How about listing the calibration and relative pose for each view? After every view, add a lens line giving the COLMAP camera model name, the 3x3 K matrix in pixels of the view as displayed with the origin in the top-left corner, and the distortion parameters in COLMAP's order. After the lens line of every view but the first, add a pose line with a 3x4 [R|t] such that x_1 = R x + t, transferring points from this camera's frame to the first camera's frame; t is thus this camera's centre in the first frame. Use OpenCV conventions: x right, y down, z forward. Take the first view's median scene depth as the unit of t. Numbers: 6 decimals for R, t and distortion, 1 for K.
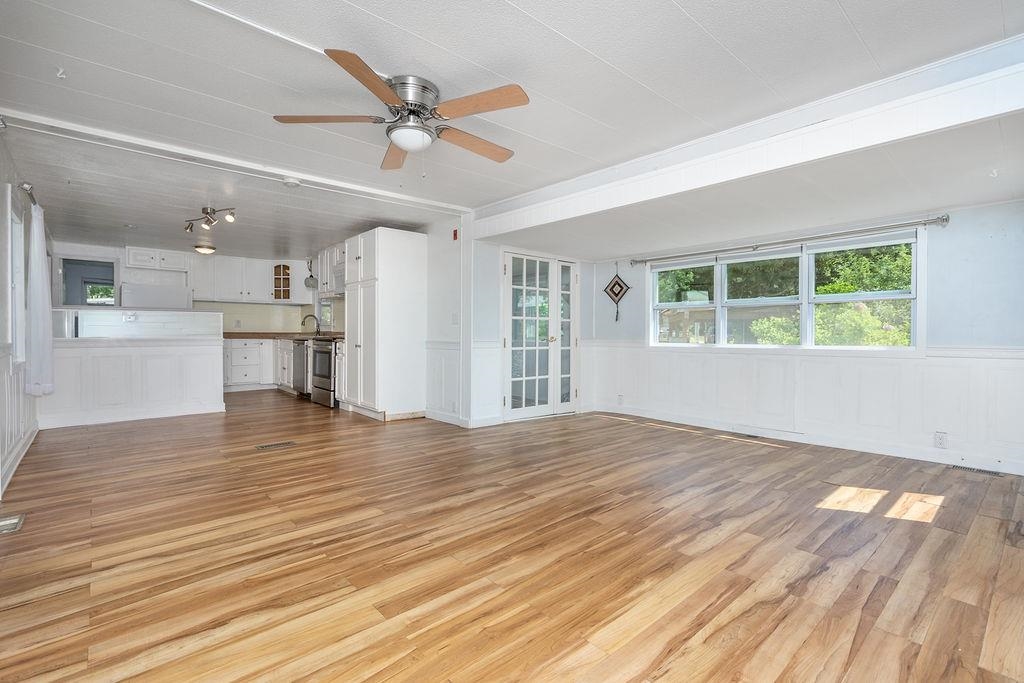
lens RADIAL K [[465.4, 0, 518.6], [0, 465.4, 334.6], [0, 0, 1]] dist [-0.005431, 0.000171]
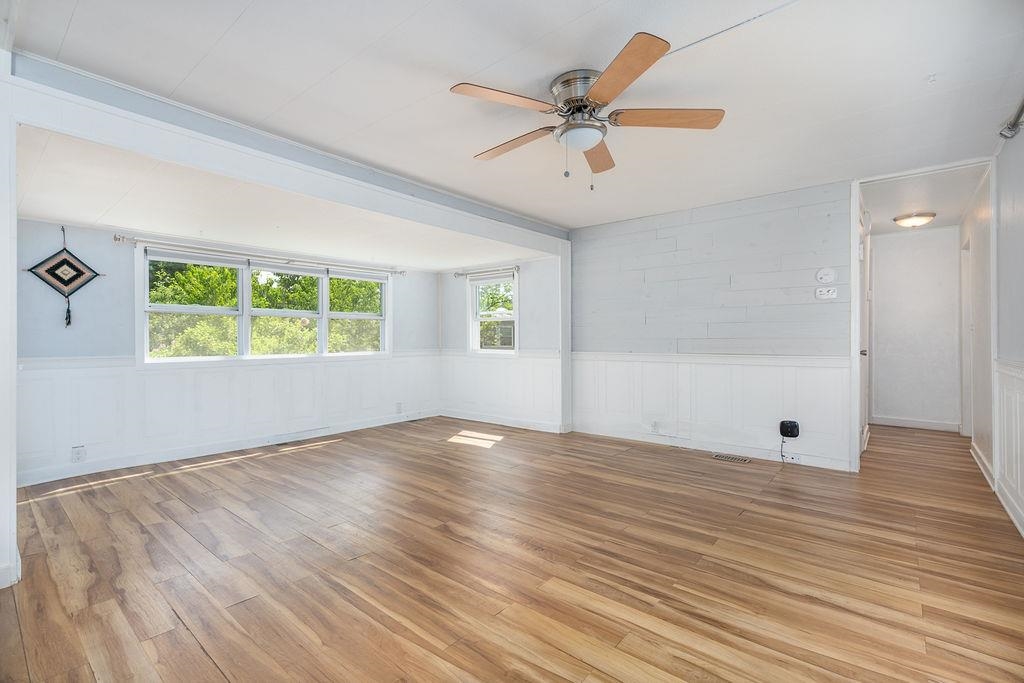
lens RADIAL K [[465.4, 0, 504.2], [0, 465.4, 343.5], [0, 0, 1]] dist [-0.005431, 0.000171]
pose [[-0.129686, -0.006982, 0.991530, -1.174471], [0.009819, 0.999917, 0.008325, -0.014110], [-0.991506, 0.010816, -0.129607, 1.324856]]
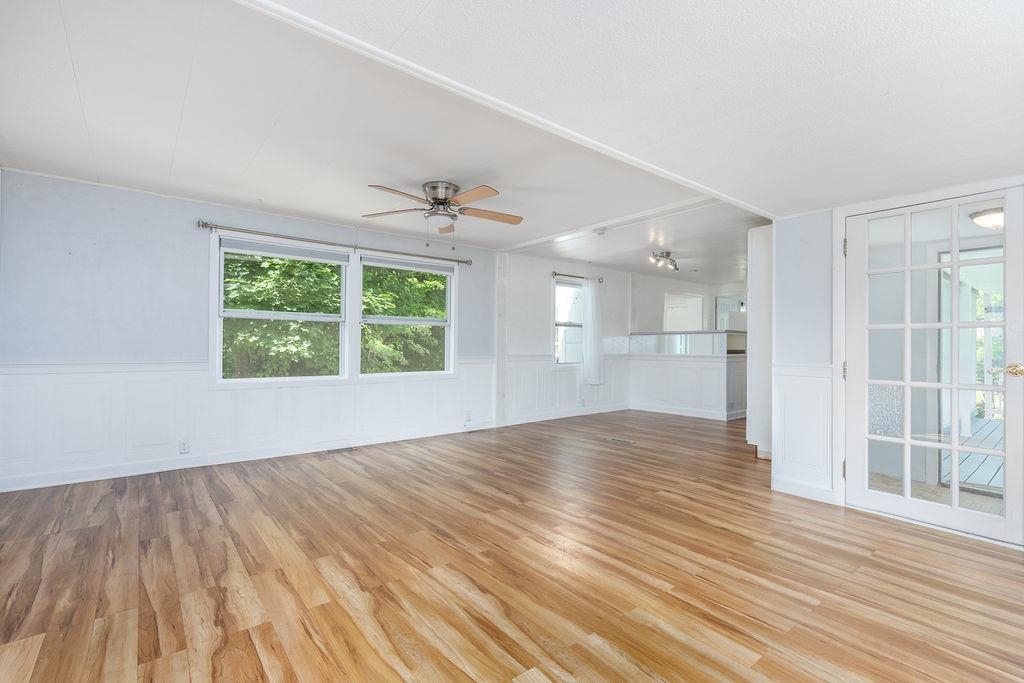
lens RADIAL K [[465.4, 0, 514.1], [0, 465.4, 342.5], [0, 0, 1]] dist [-0.005431, 0.000171]
pose [[-0.044812, -0.010047, -0.998945, 1.290346], [-0.011937, 0.999883, -0.009521, -0.015522], [0.998924, 0.011497, -0.044927, 1.357788]]
